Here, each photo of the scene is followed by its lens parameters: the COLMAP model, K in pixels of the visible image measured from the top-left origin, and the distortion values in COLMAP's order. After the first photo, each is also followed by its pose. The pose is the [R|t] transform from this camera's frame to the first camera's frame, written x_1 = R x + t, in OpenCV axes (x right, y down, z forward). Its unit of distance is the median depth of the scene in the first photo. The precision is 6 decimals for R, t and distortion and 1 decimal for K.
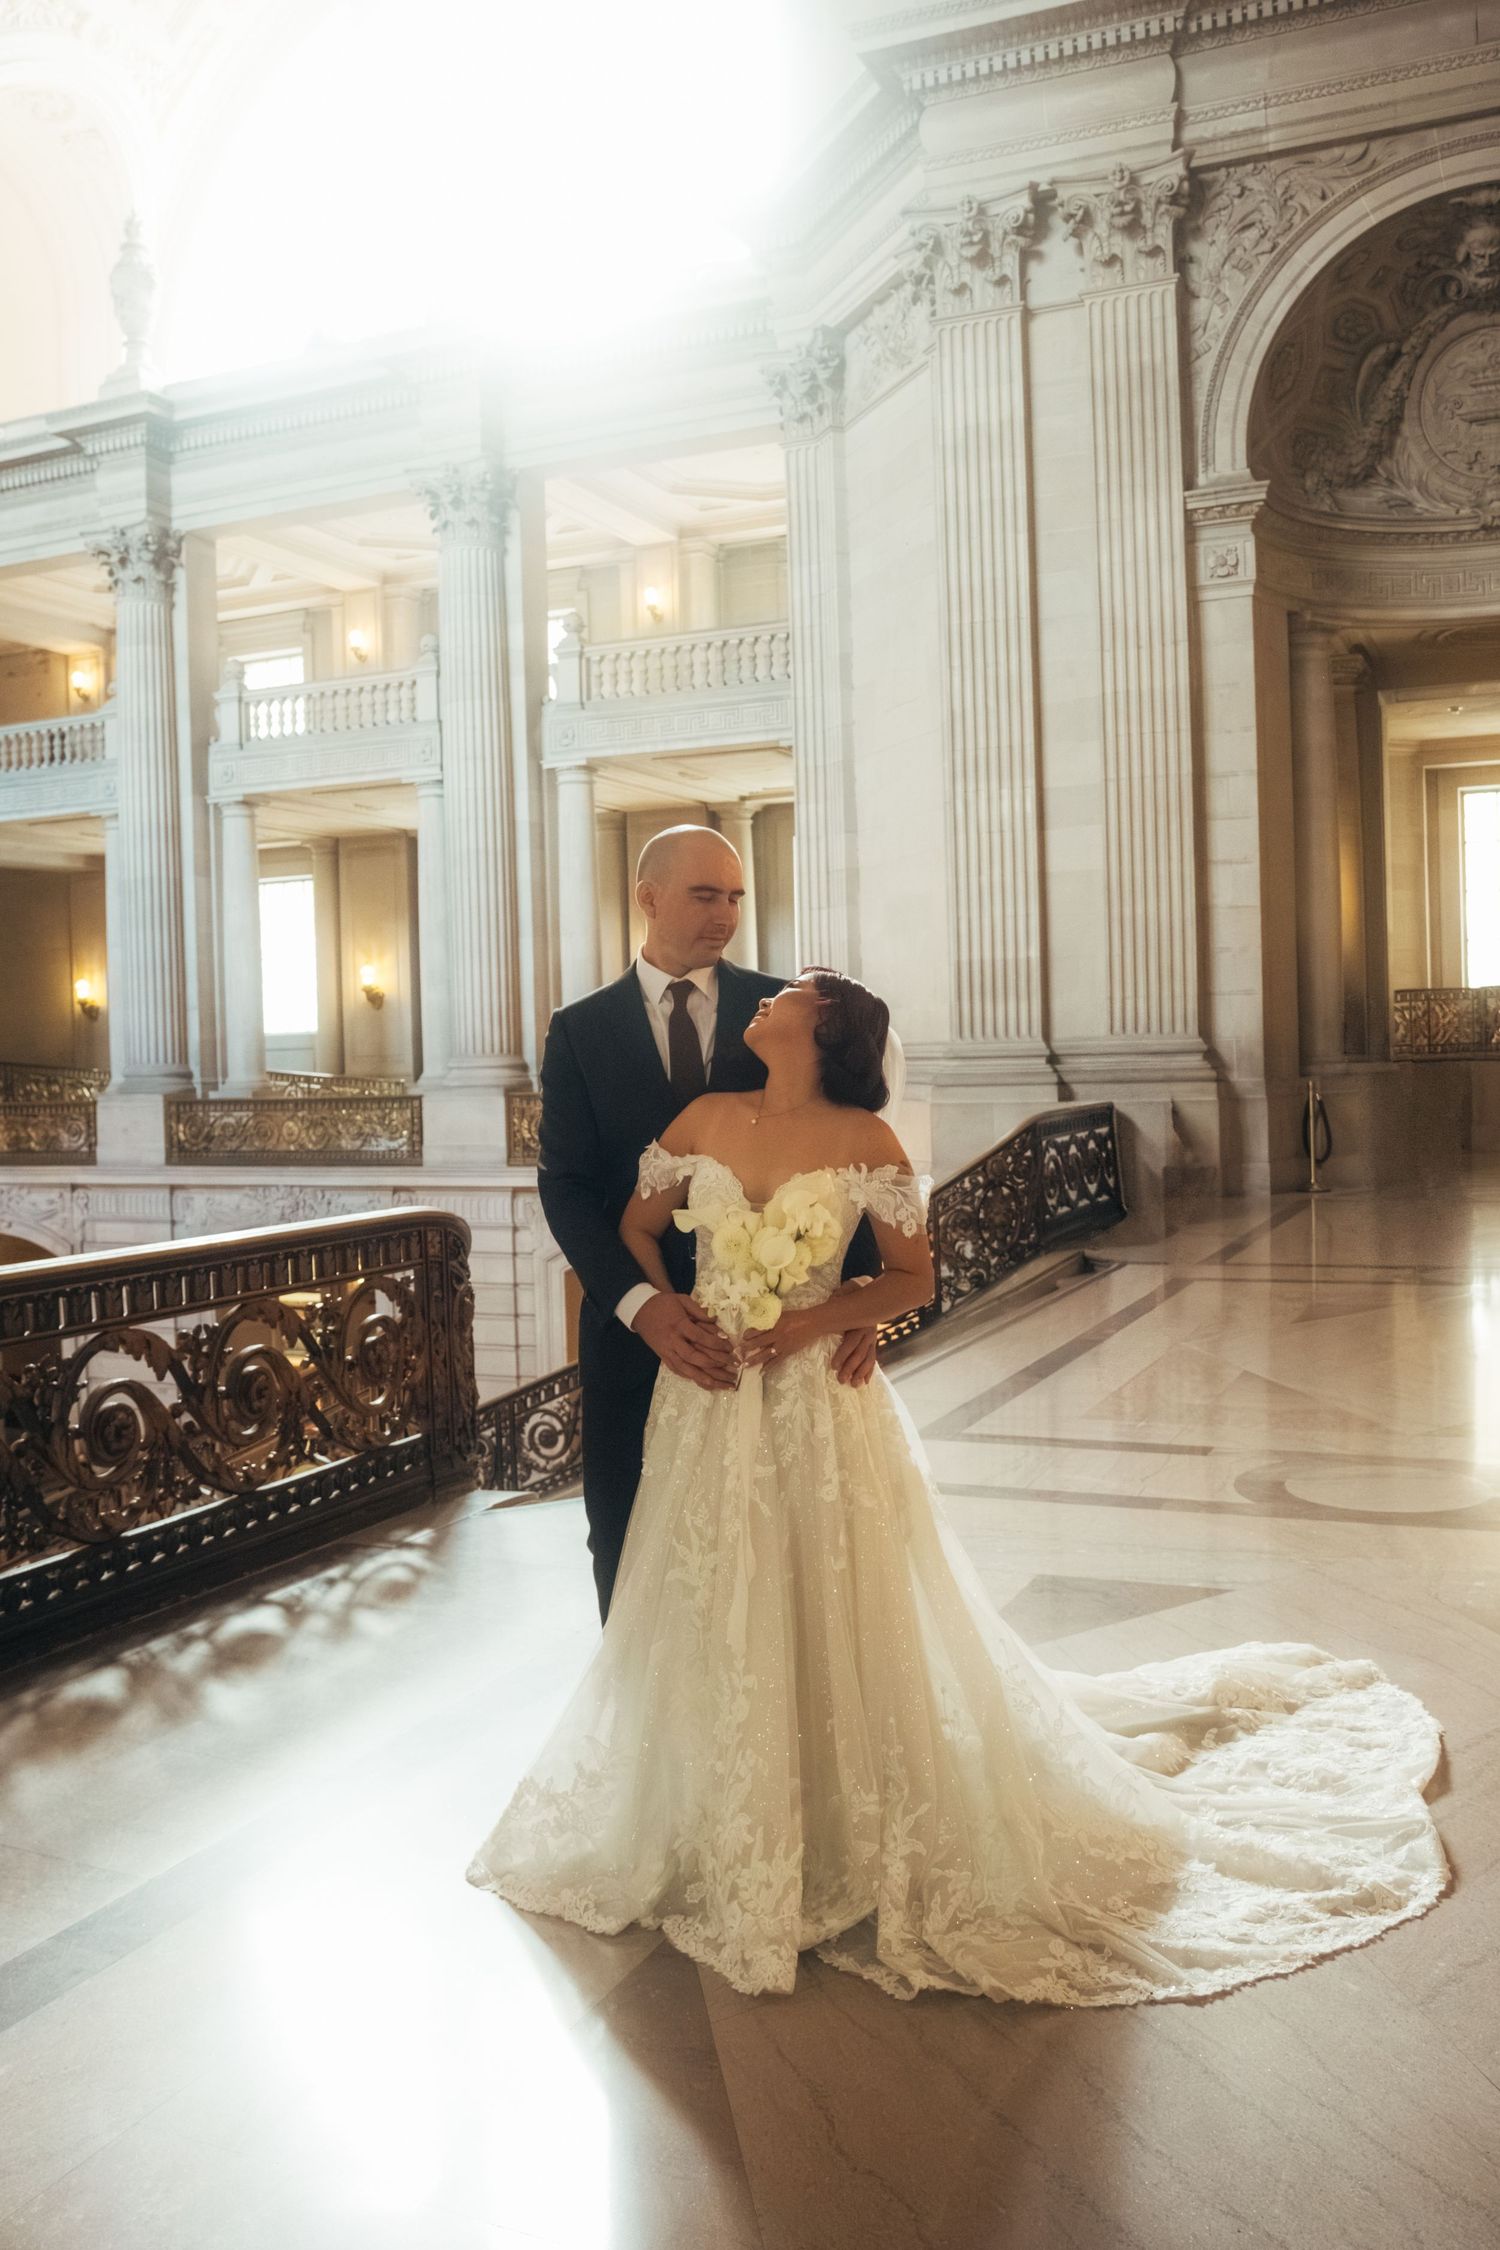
lens RADIAL K [[1919.9, 0, 719.1], [0, 1919.9, 1081.2], [0, 0, 1]] dist [0.005429, 0.009256]
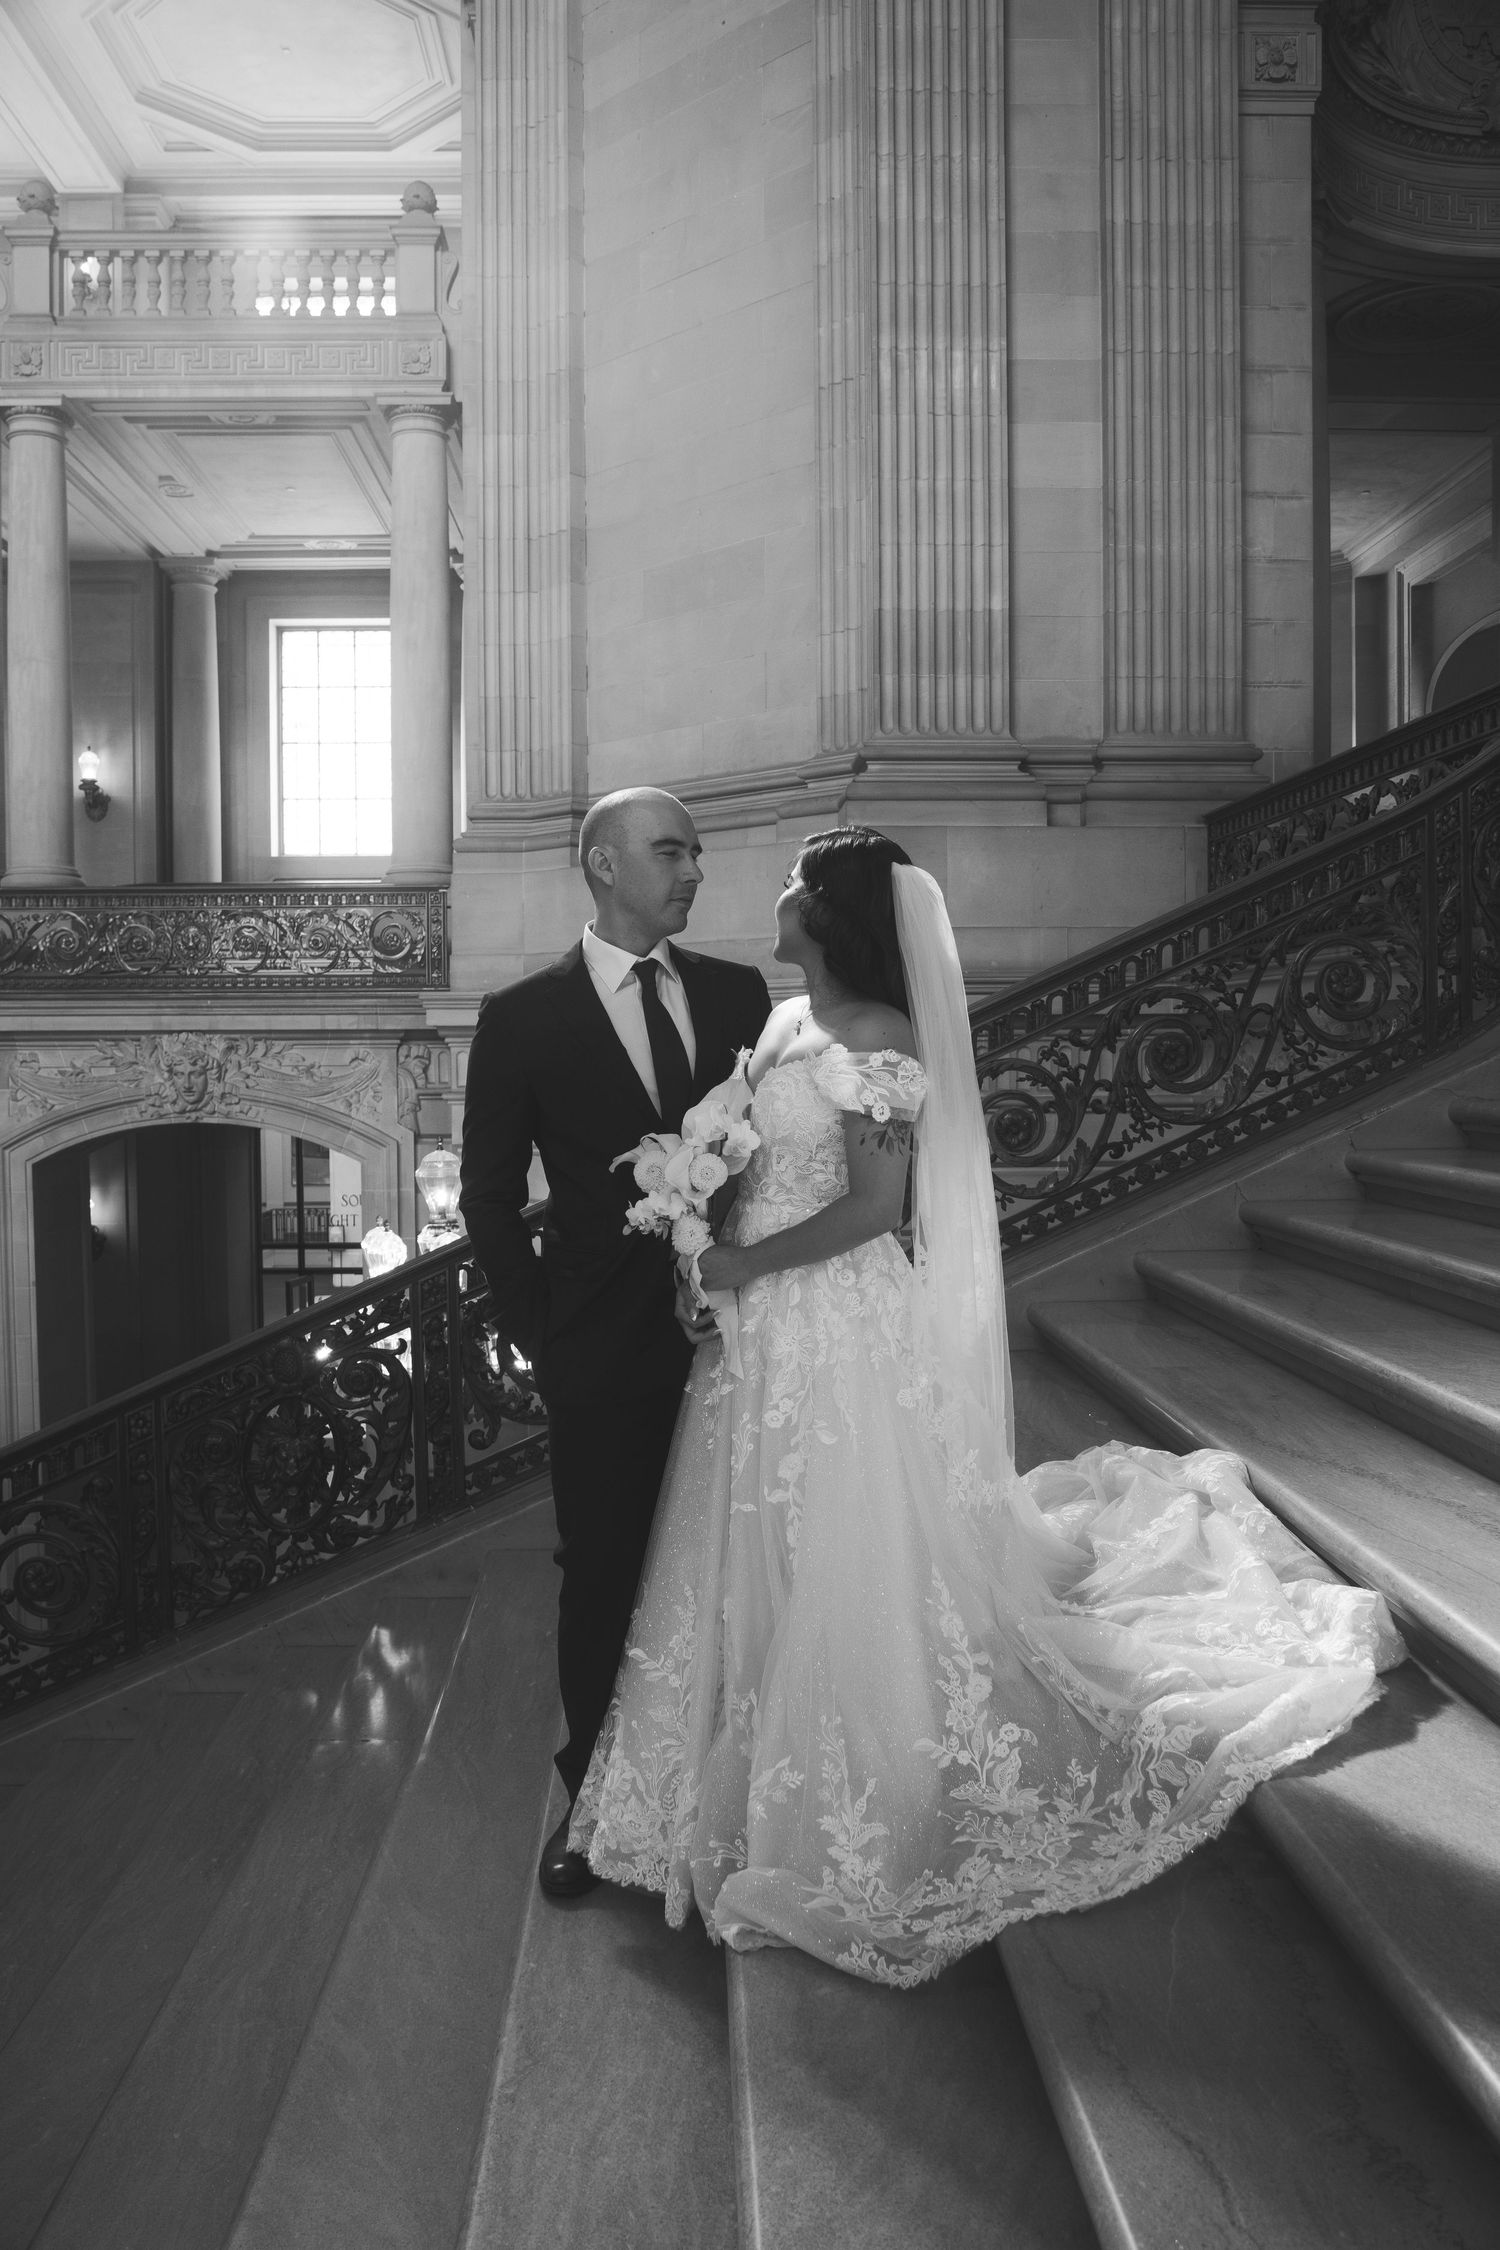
lens RADIAL K [[1809.8, 0, 739.7], [0, 1809.8, 1132.0], [0, 0, 1]] dist [-0.072933, 0.034707]
pose [[0.896019, 0.000572, 0.444015, -0.162646], [-0.009936, 0.999775, 0.018764, 0.089422], [-0.443904, -0.021225, 0.895823, 0.423381]]
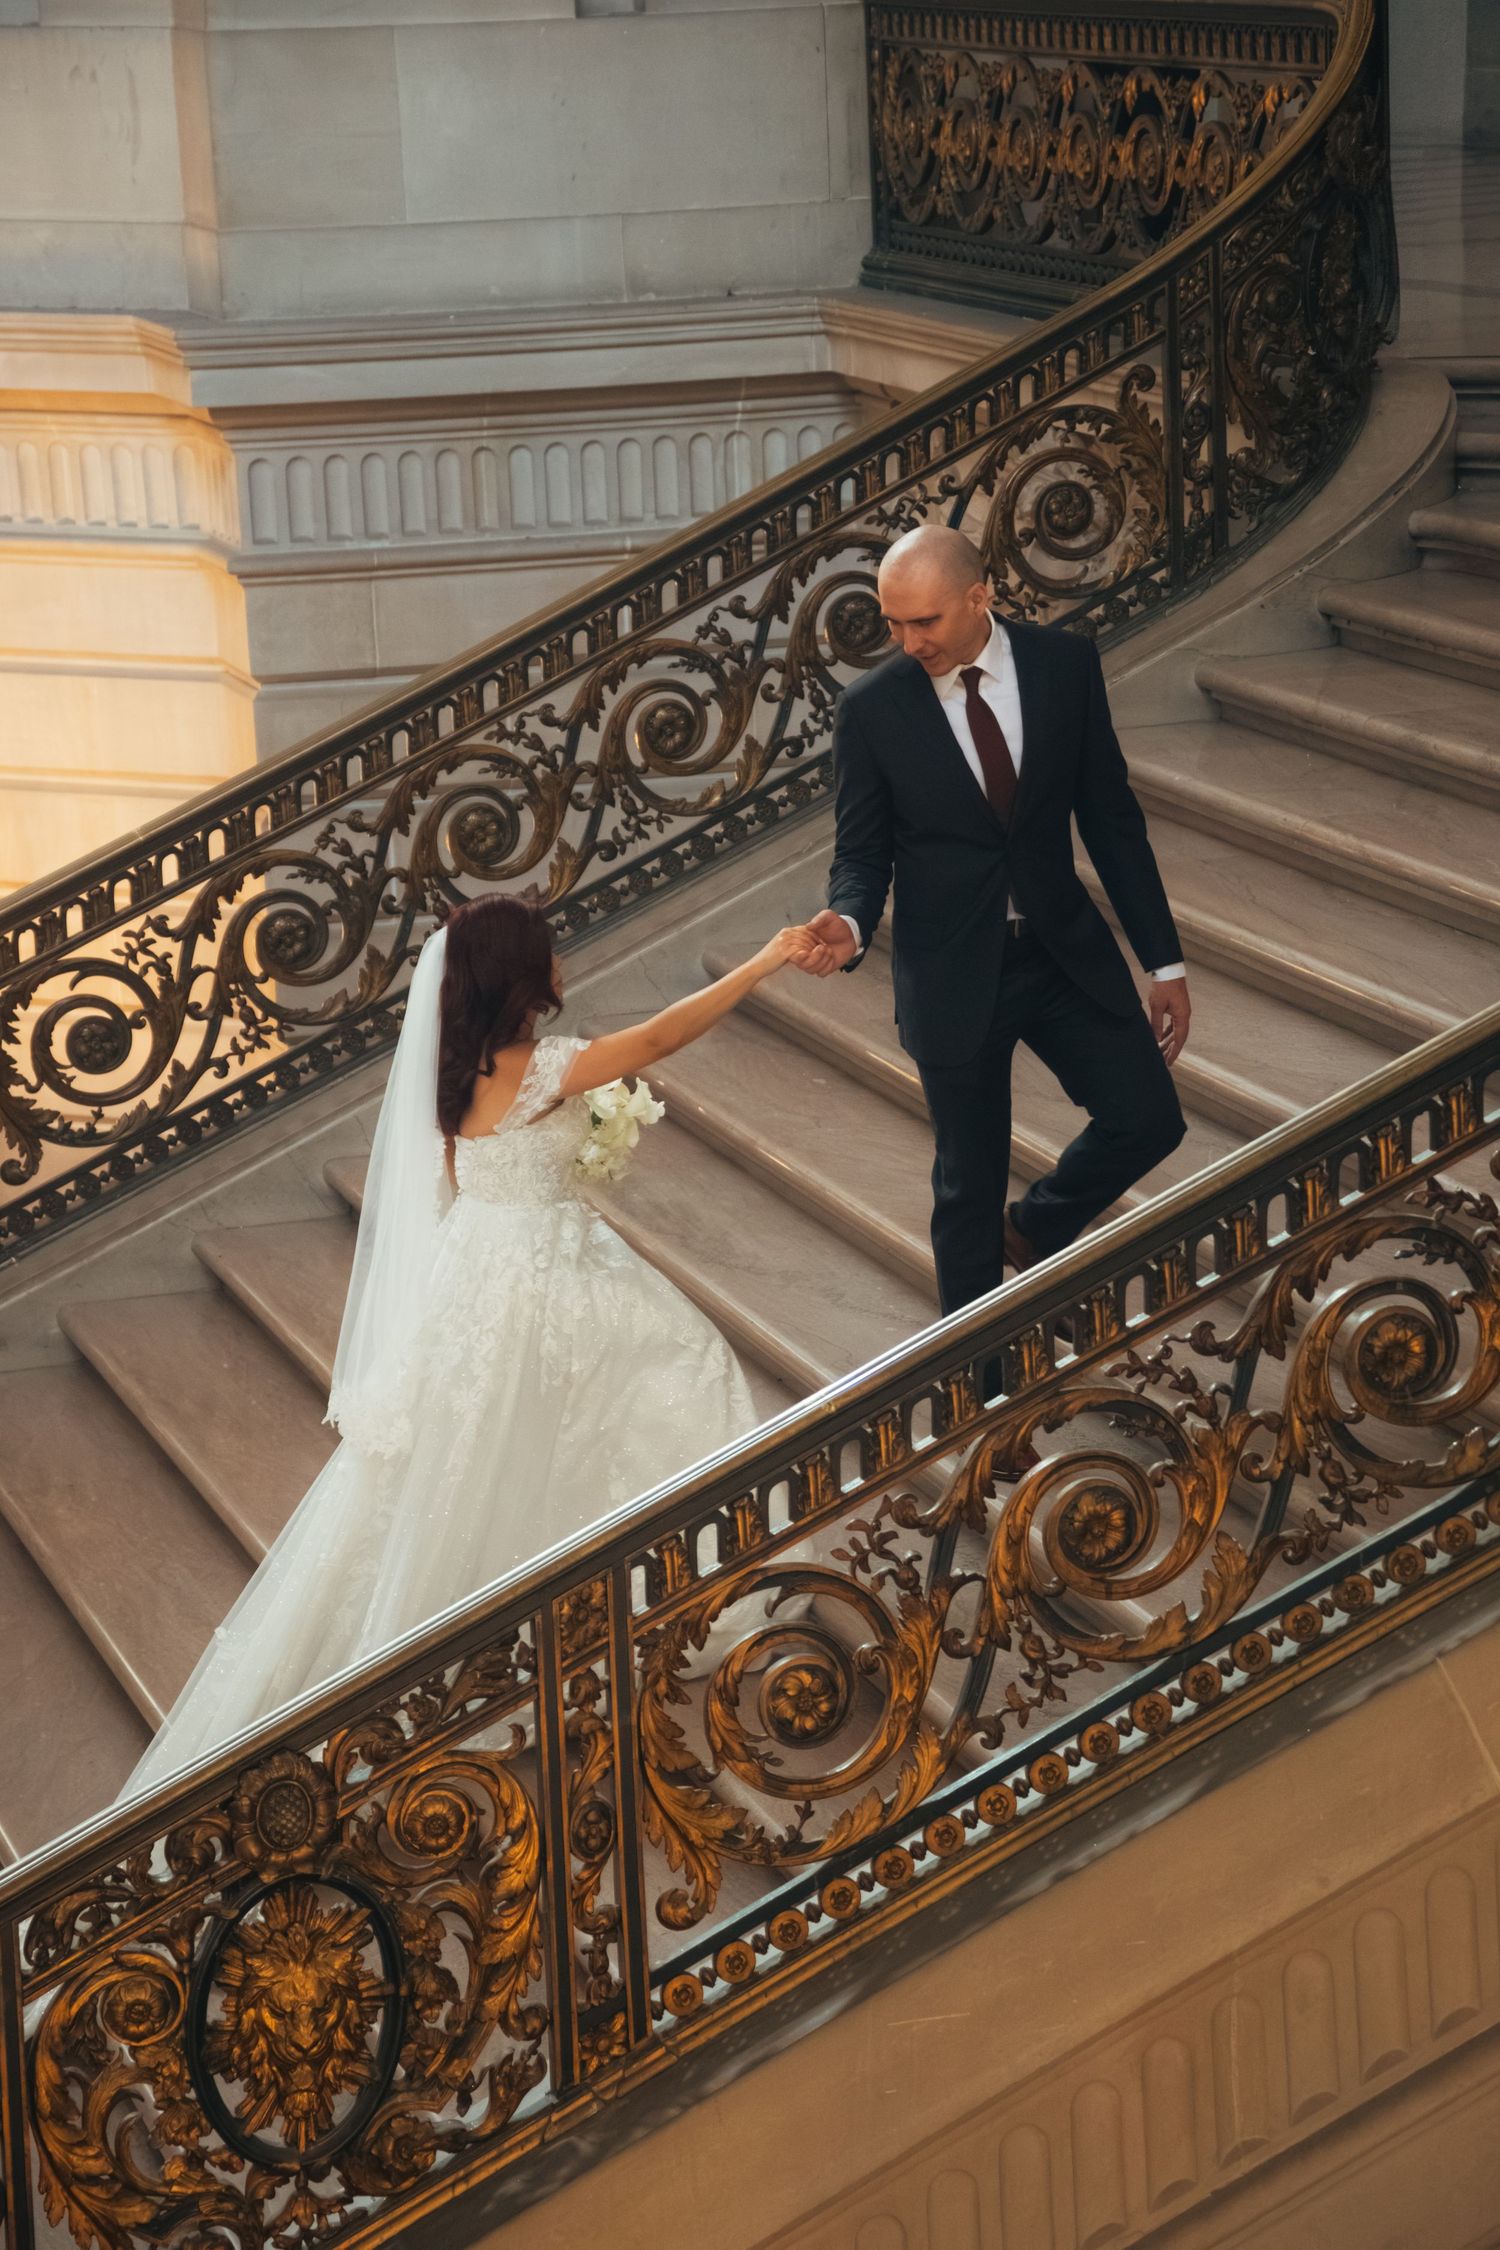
lens RADIAL K [[6267.4, 0, 750.0], [0, 6267.4, 1125.0], [0, 0, 1]] dist [1.438124, -10.003017]
pose [[0.760441, -0.133630, 0.635509, -0.502033], [0.031025, 0.984958, 0.169985, 0.007833], [-0.648665, -0.109547, 0.753149, 0.048281]]
